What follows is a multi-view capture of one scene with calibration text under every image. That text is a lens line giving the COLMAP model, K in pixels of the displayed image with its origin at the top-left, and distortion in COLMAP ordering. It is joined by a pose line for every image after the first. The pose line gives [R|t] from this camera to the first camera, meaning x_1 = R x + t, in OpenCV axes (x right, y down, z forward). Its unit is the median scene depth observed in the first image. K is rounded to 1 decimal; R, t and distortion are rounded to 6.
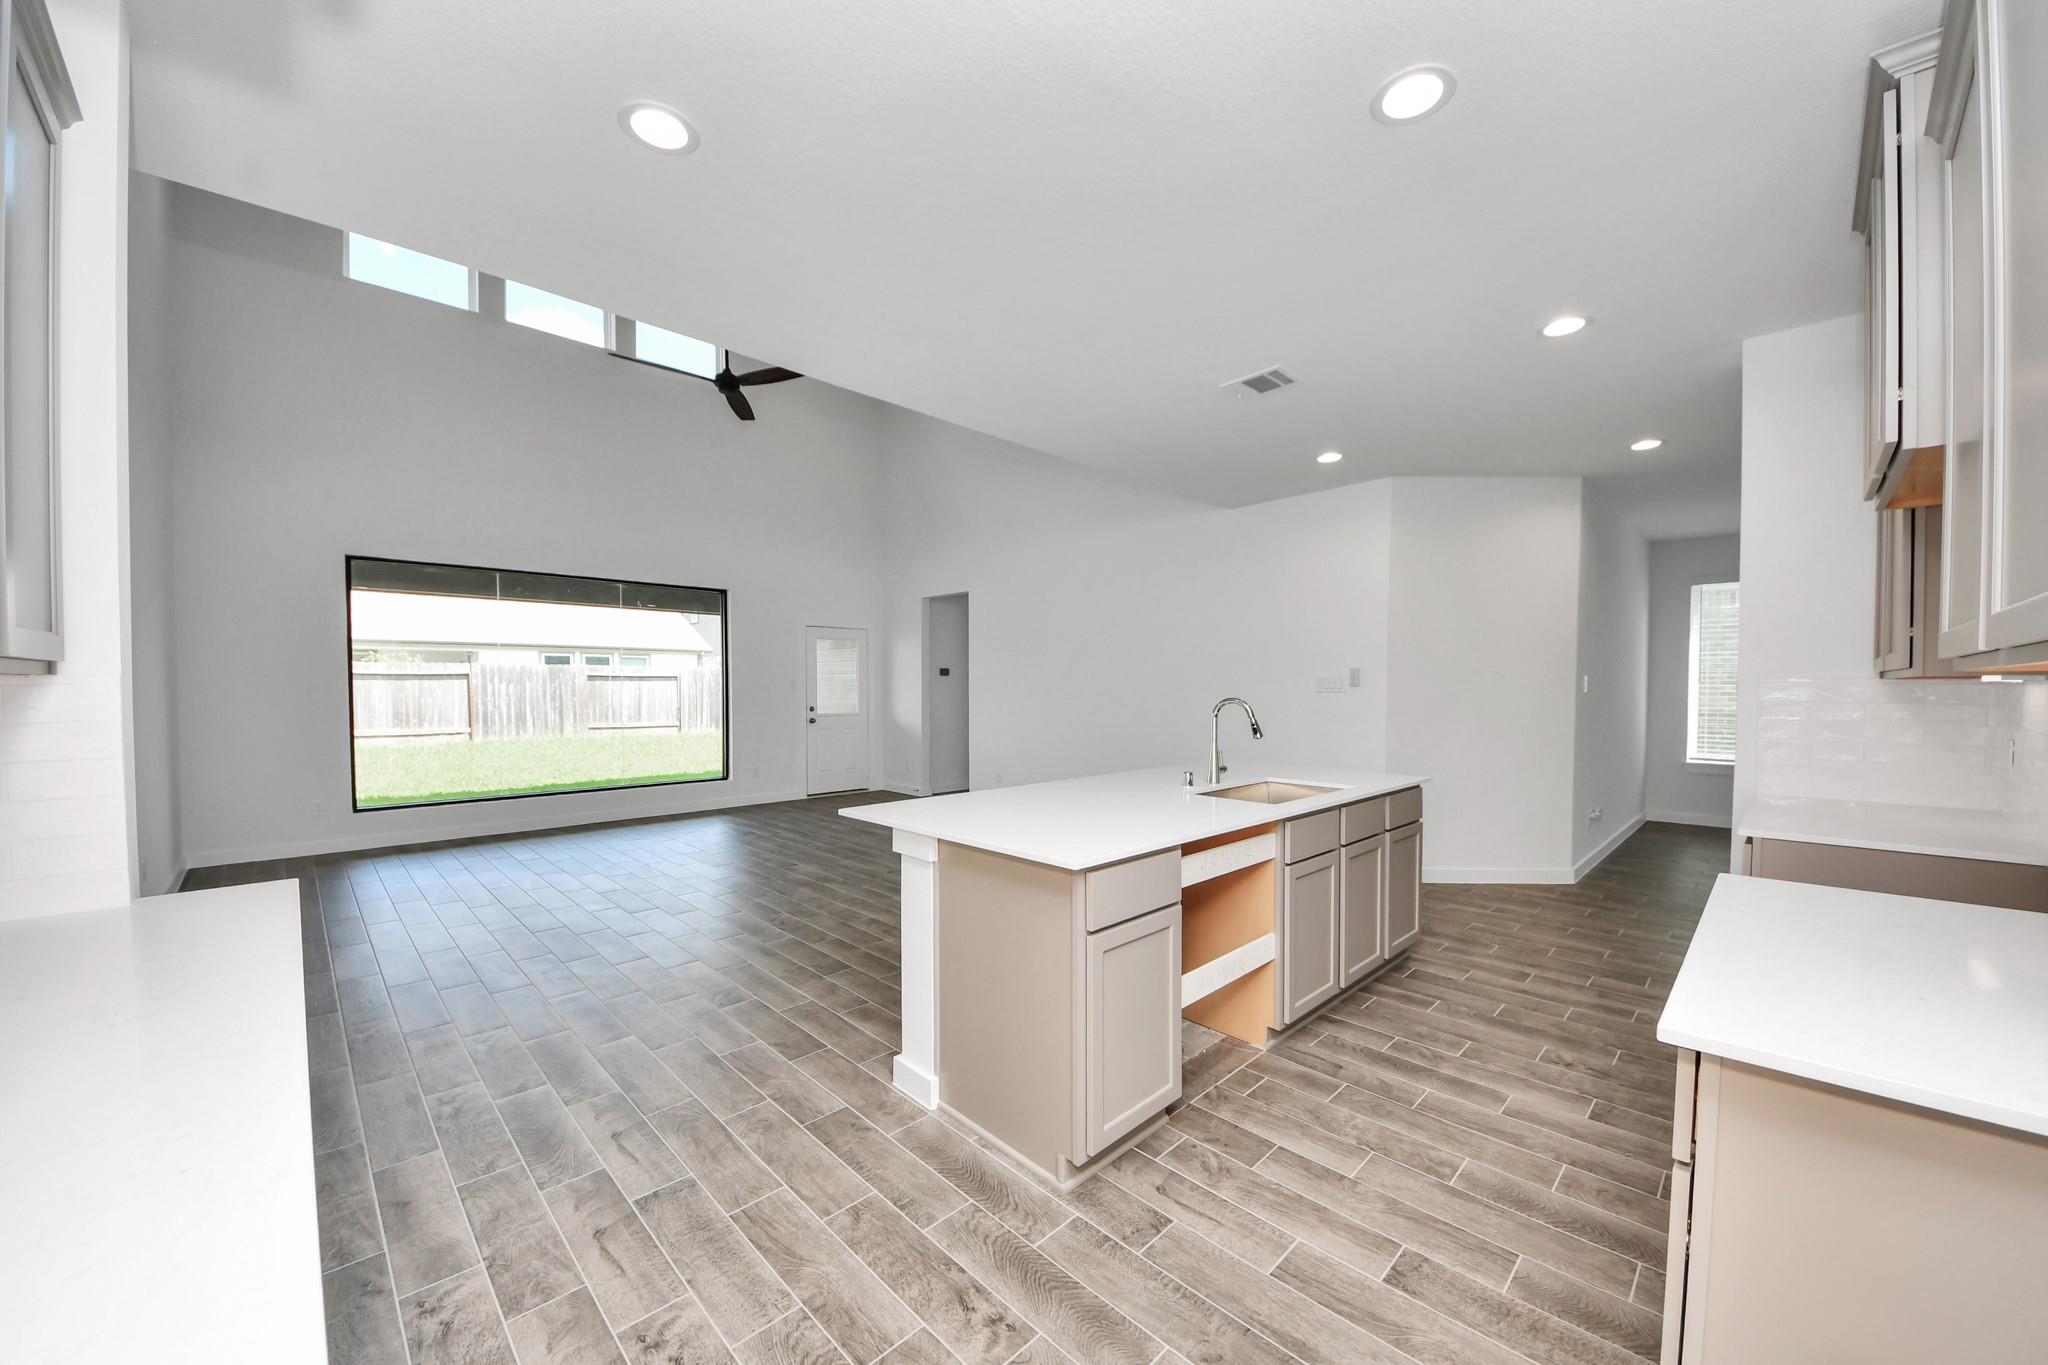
lens RADIAL K [[780.6, 0, 1027.8], [0, 780.6, 705.2], [0, 0, 1]] dist [0.077279, -0.046104]
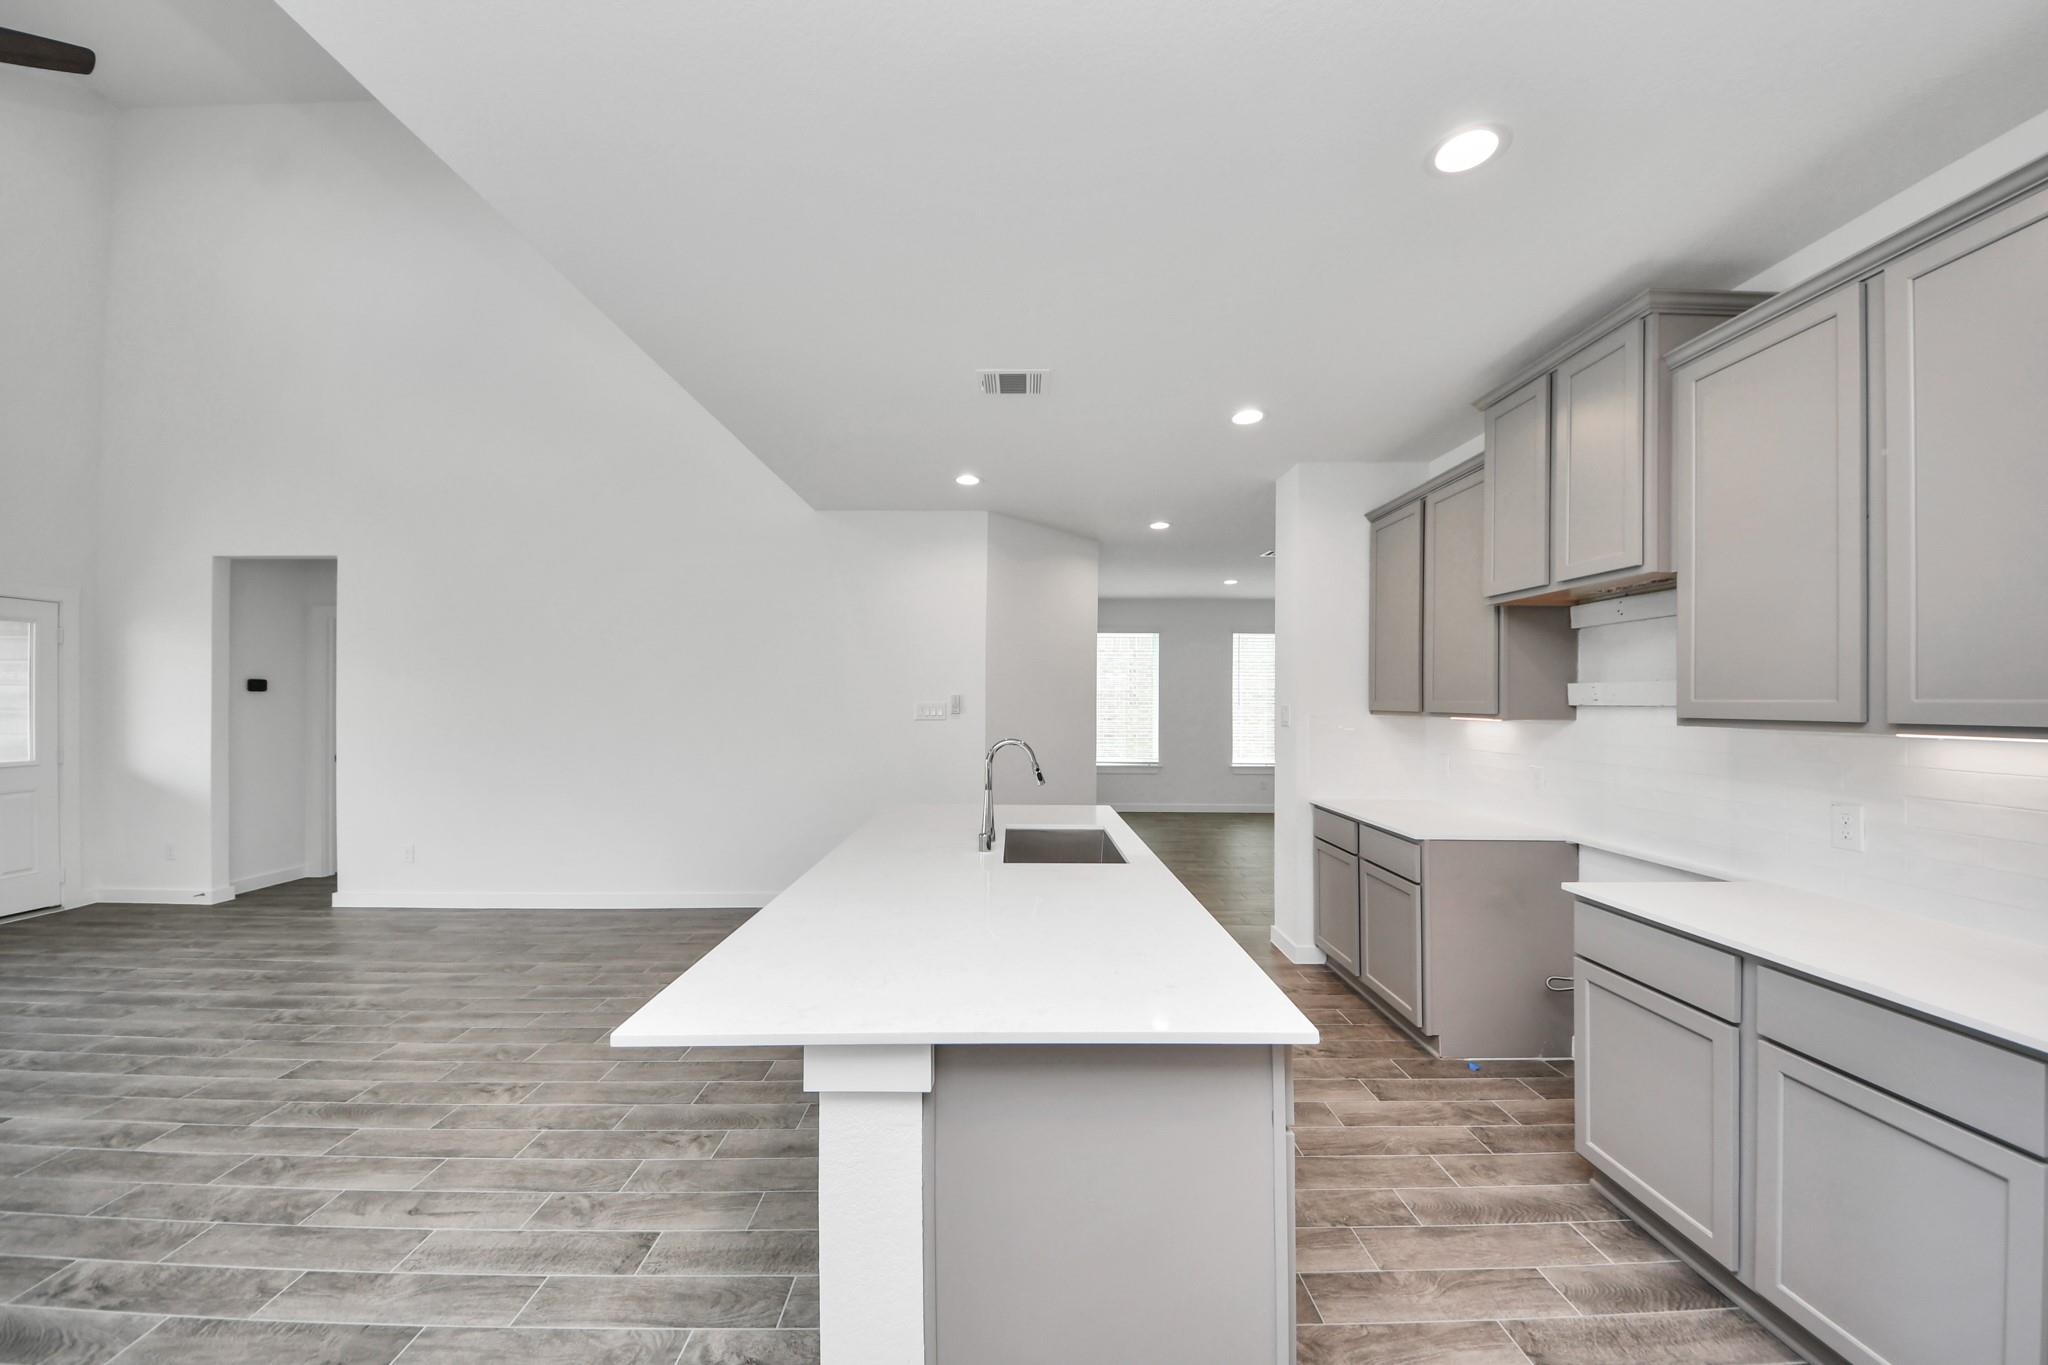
lens RADIAL K [[757.4, 0, 1024.7], [0, 757.4, 696.6], [0, 0, 1]] dist [0.000938, -0.006428]
pose [[0.677288, 0.006493, 0.735689, -0.546176], [0.012140, 0.999726, -0.019999, -0.064315], [-0.735618, 0.022476, 0.677024, 0.733952]]
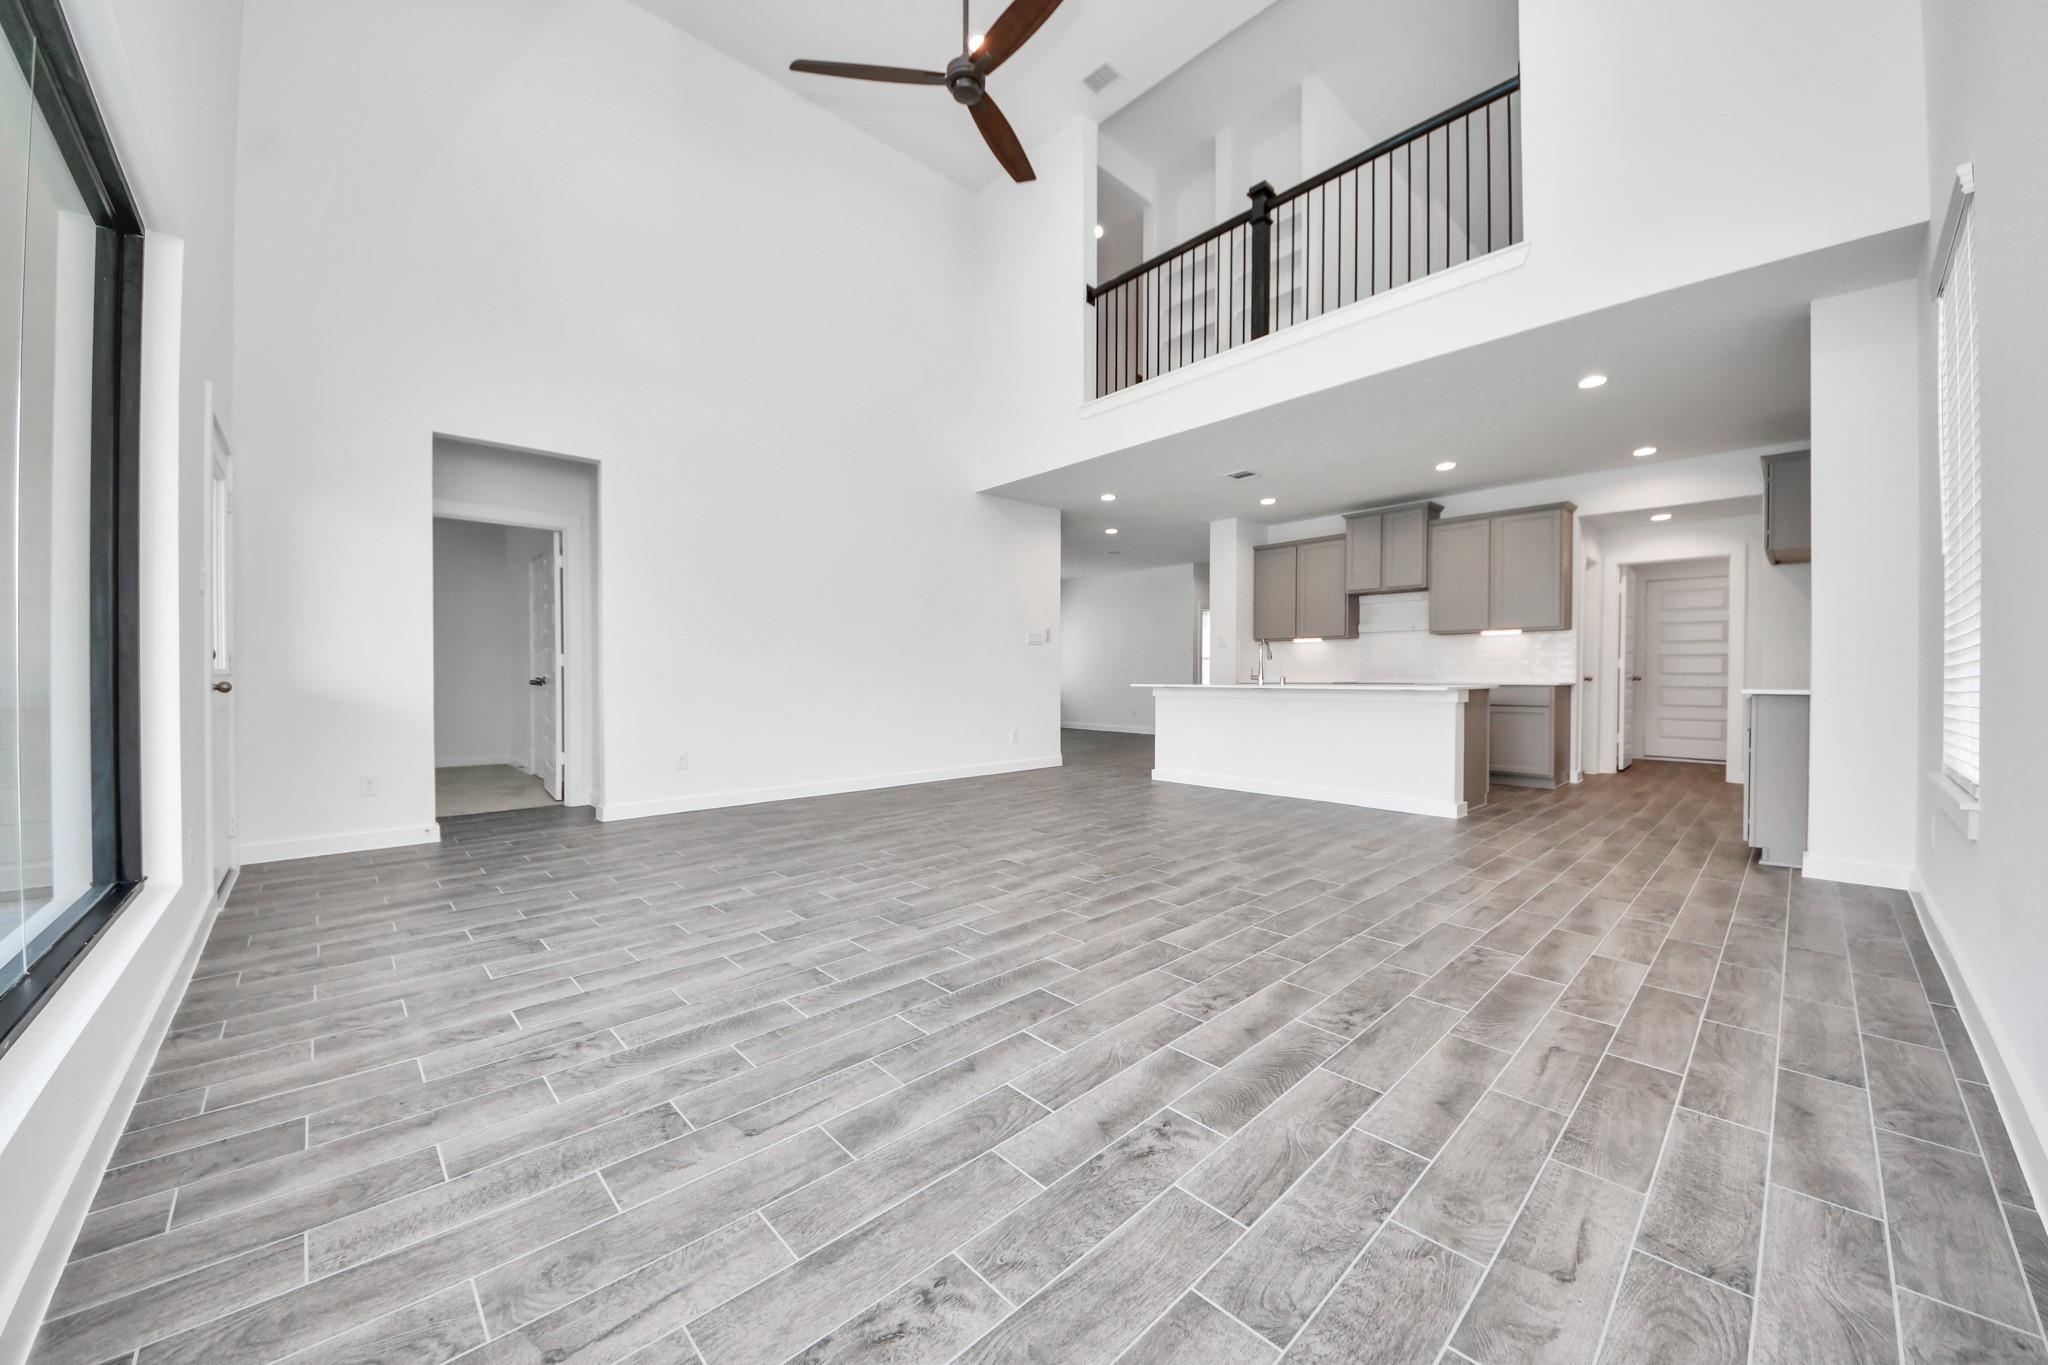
lens RADIAL K [[743.7, 0, 1028.6], [0, 743.7, 675.2], [0, 0, 1]] dist [-0.000883, -0.010820]
pose [[-0.006535, 0.002590, 0.999975, -2.576130], [0.024390, 0.999700, -0.002430, 0.121665], [-0.999681, 0.024373, -0.006596, 2.661163]]
